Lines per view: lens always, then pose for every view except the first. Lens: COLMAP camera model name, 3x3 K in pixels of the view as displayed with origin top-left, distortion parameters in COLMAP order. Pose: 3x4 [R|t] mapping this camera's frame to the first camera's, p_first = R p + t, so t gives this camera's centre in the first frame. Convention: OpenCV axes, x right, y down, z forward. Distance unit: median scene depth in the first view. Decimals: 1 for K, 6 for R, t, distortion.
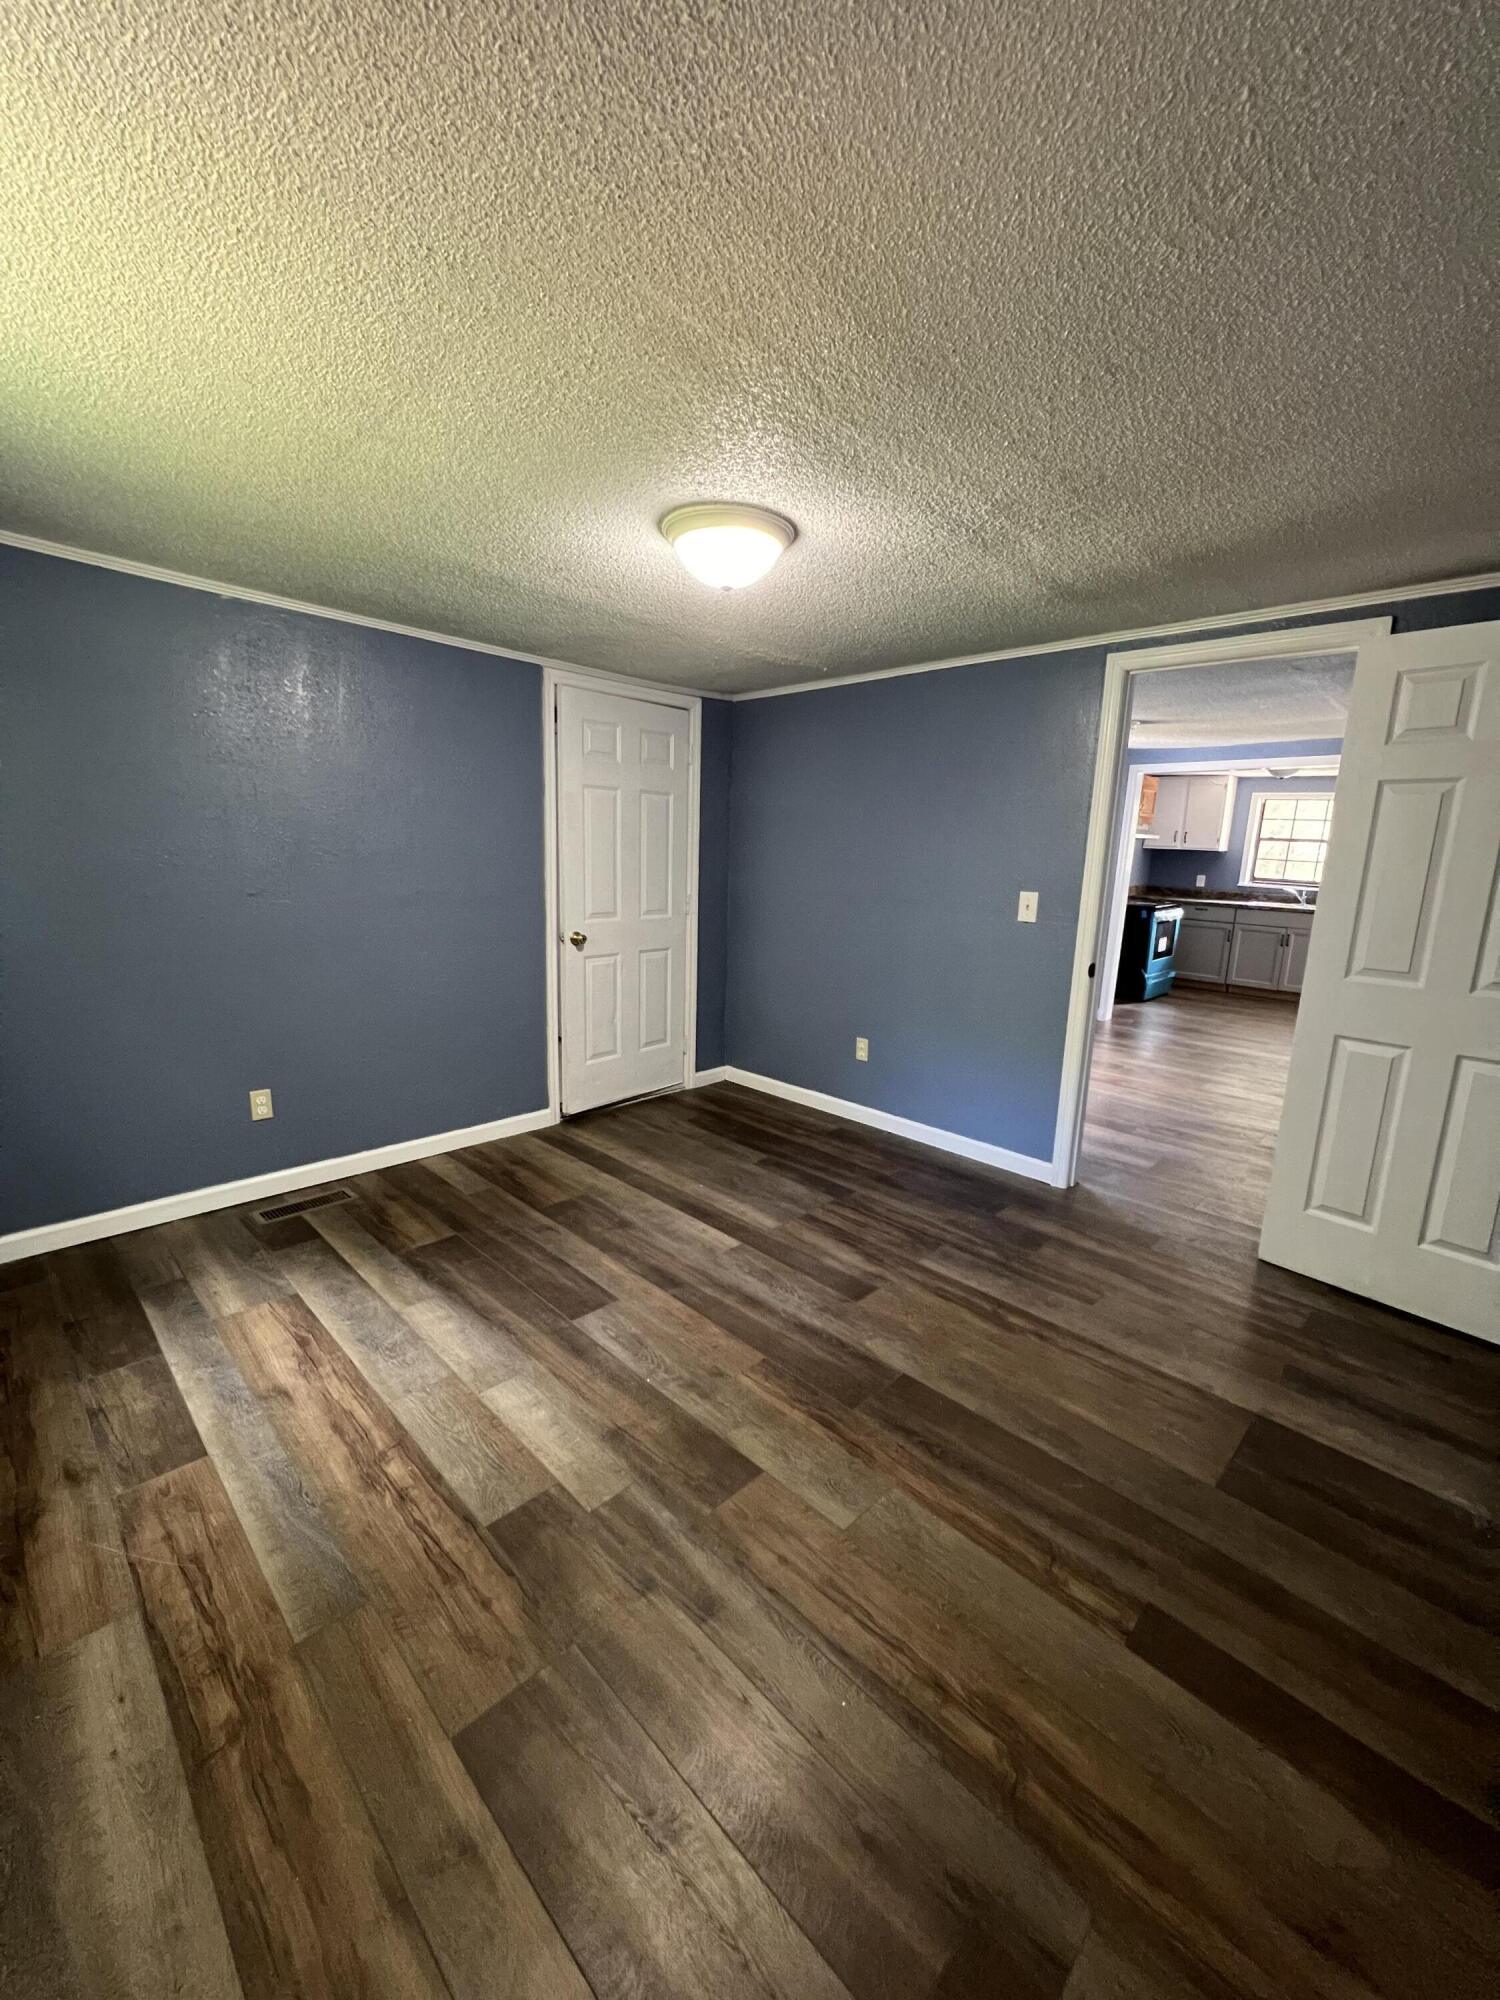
lens RADIAL K [[800.7, 0, 748.6], [0, 800.7, 996.0], [0, 0, 1]] dist [-0.002512, 0.000581]
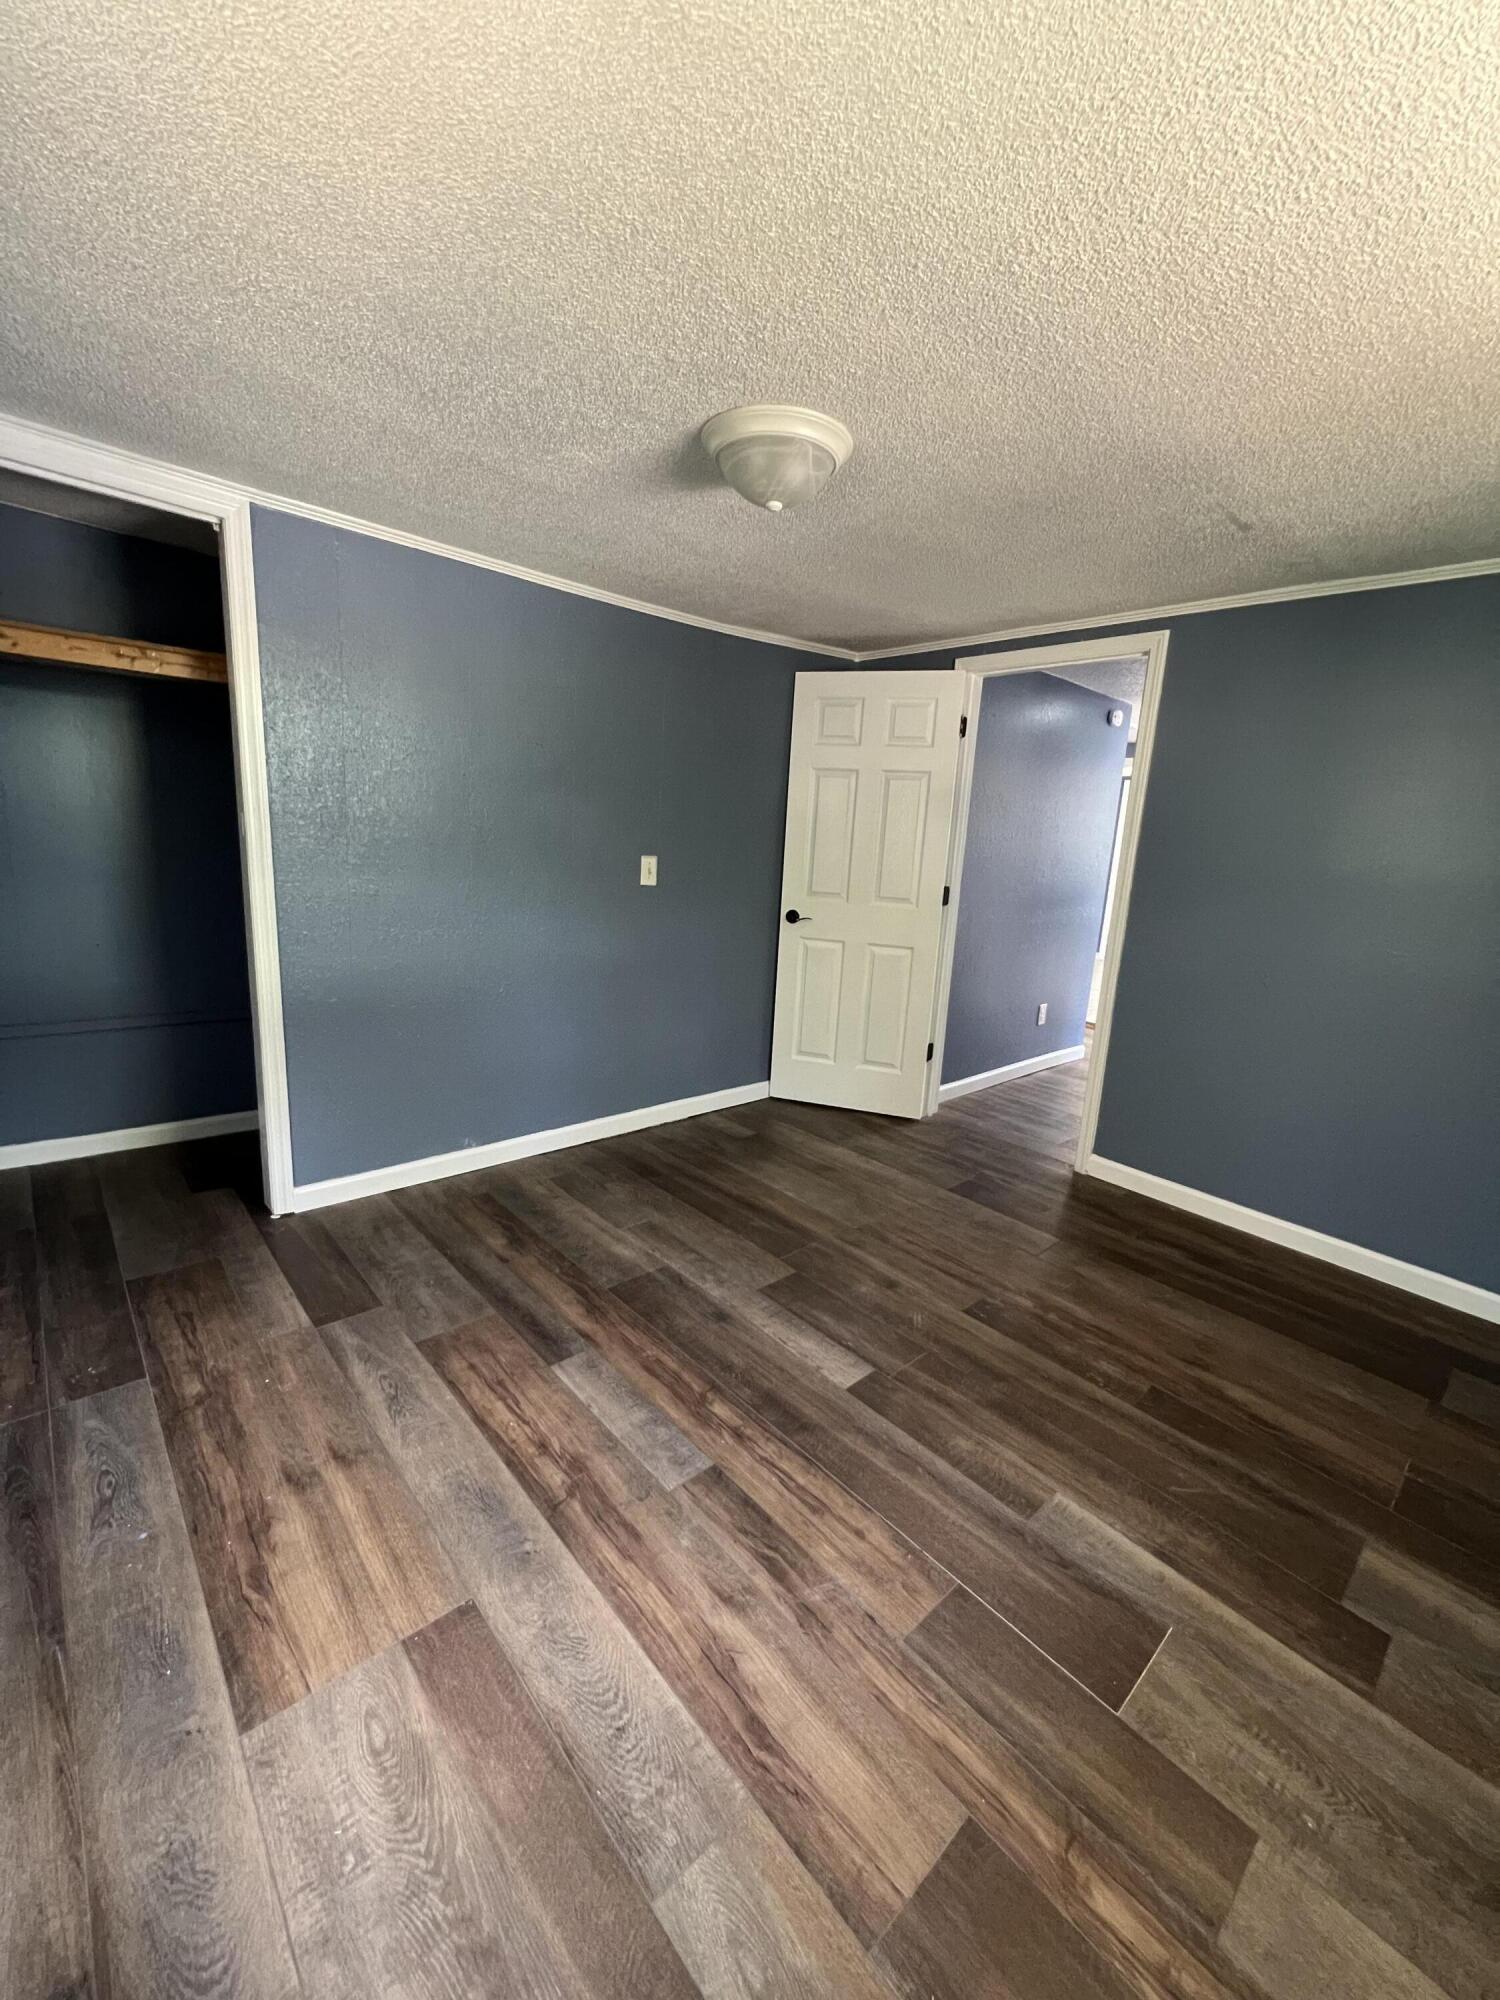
lens RADIAL K [[803.1, 0, 749.3], [0, 803.1, 999.1], [0, 0, 1]] dist [-0.002942, 0.000568]
pose [[-0.994225, -0.101803, 0.033960, -0.542325], [-0.080985, 0.919353, 0.385007, -0.259661], [-0.070416, 0.380034, -0.922288, 1.381660]]
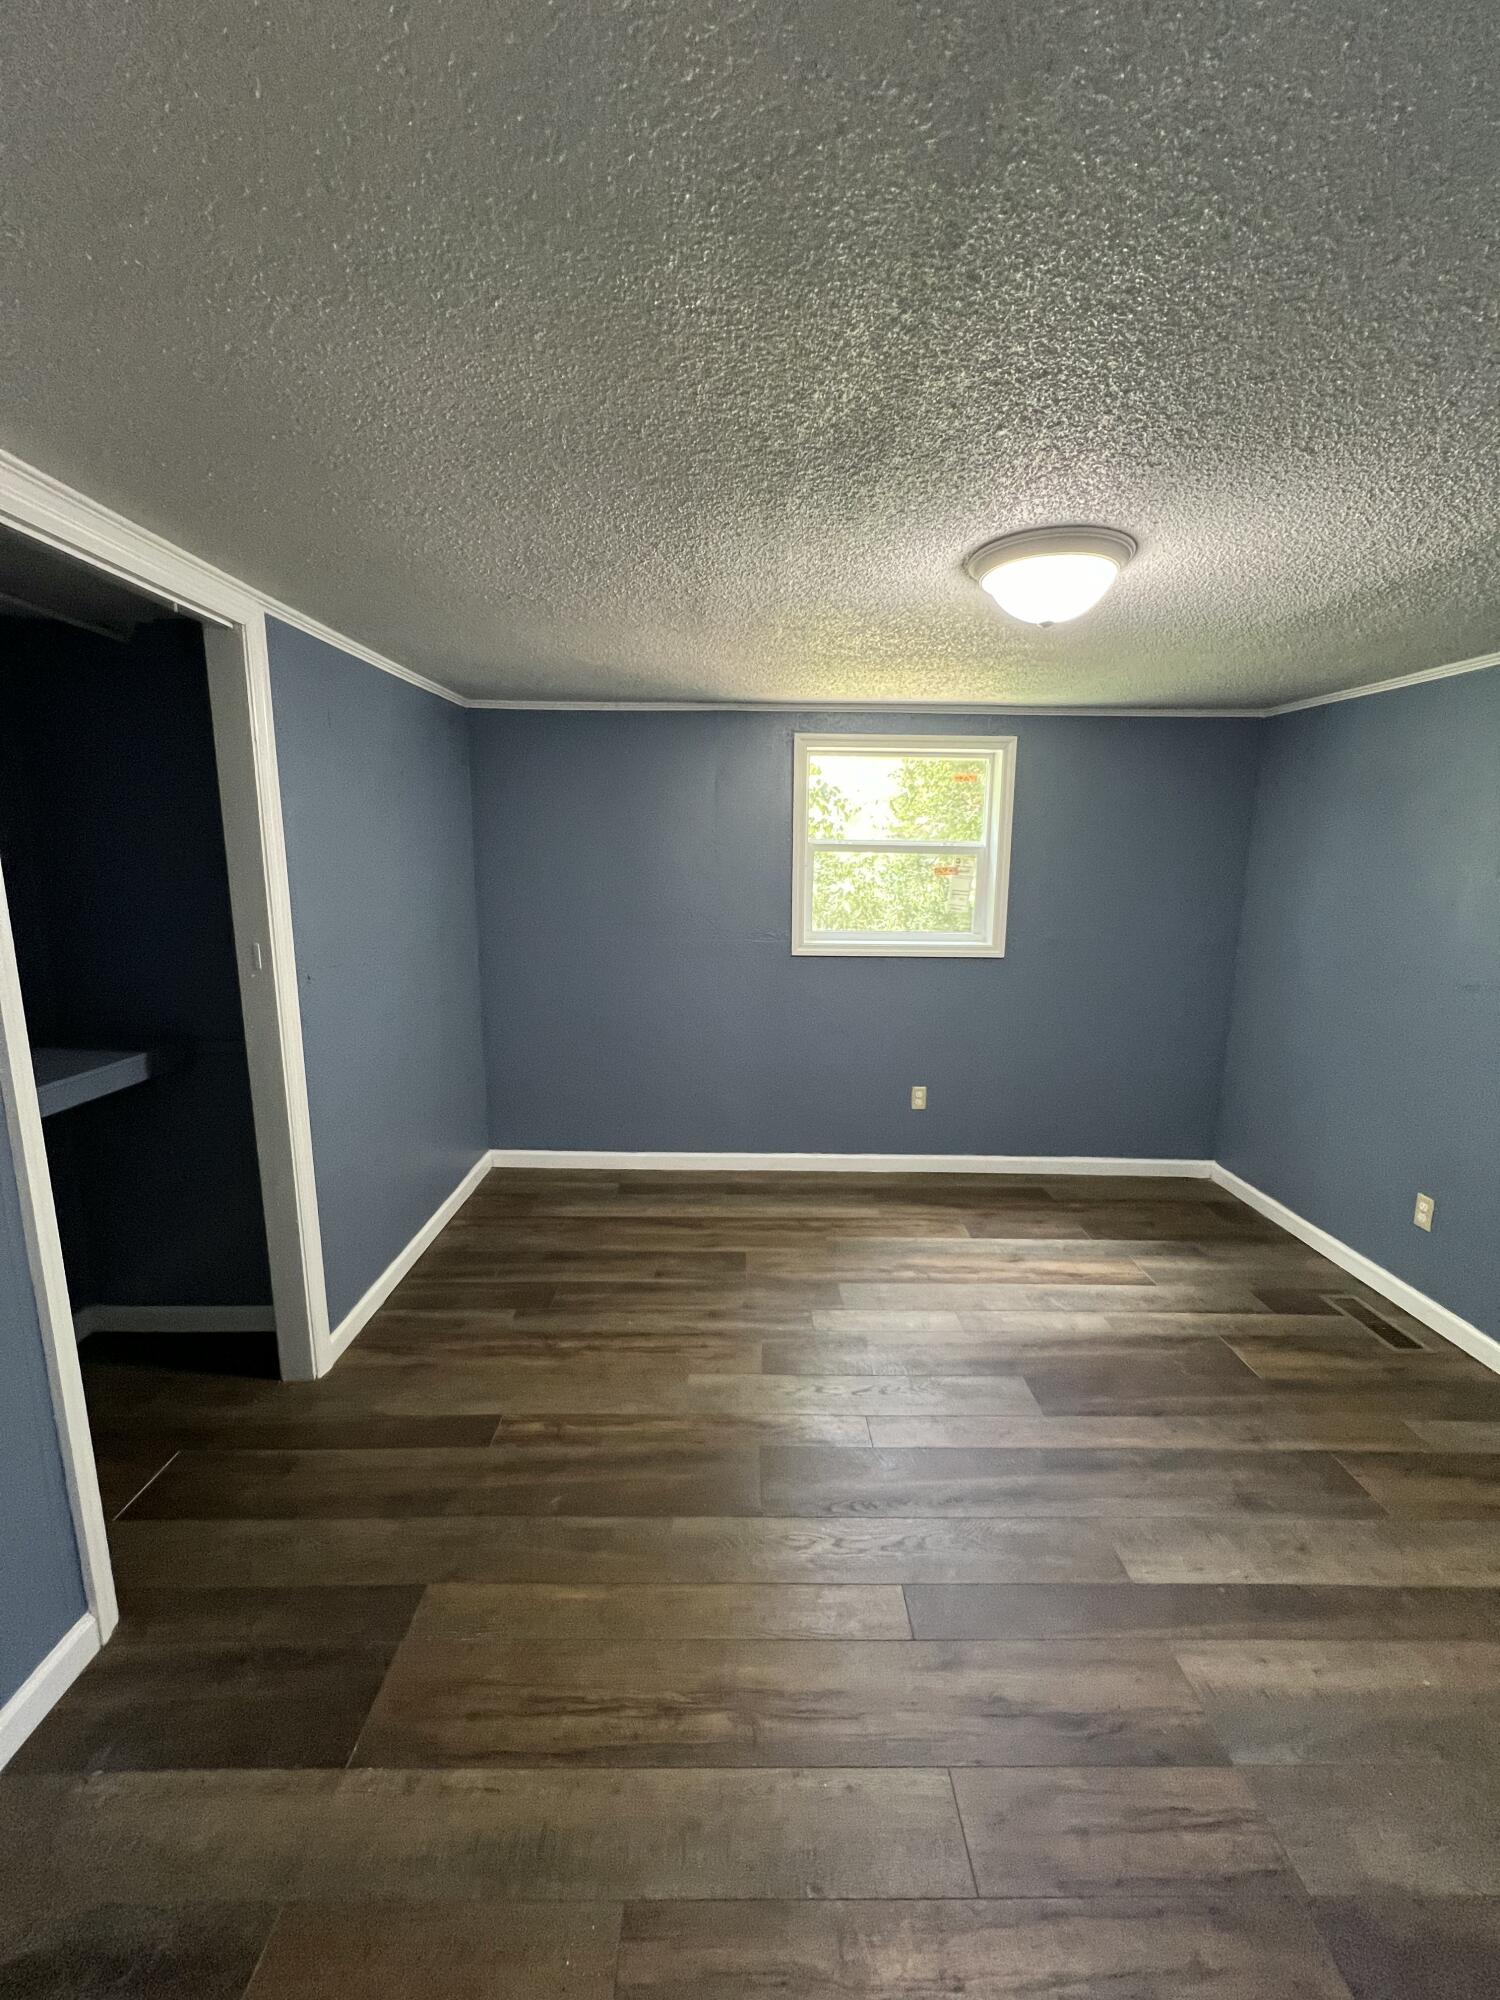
lens RADIAL K [[800.7, 0, 753.3], [0, 800.7, 996.8], [0, 0, 1]] dist [-0.002512, 0.000581]
pose [[-0.698892, 0.079670, -0.710776, 0.794484], [-0.168128, 0.947629, 0.271535, -0.309309], [0.695186, 0.309275, -0.648896, 1.419902]]
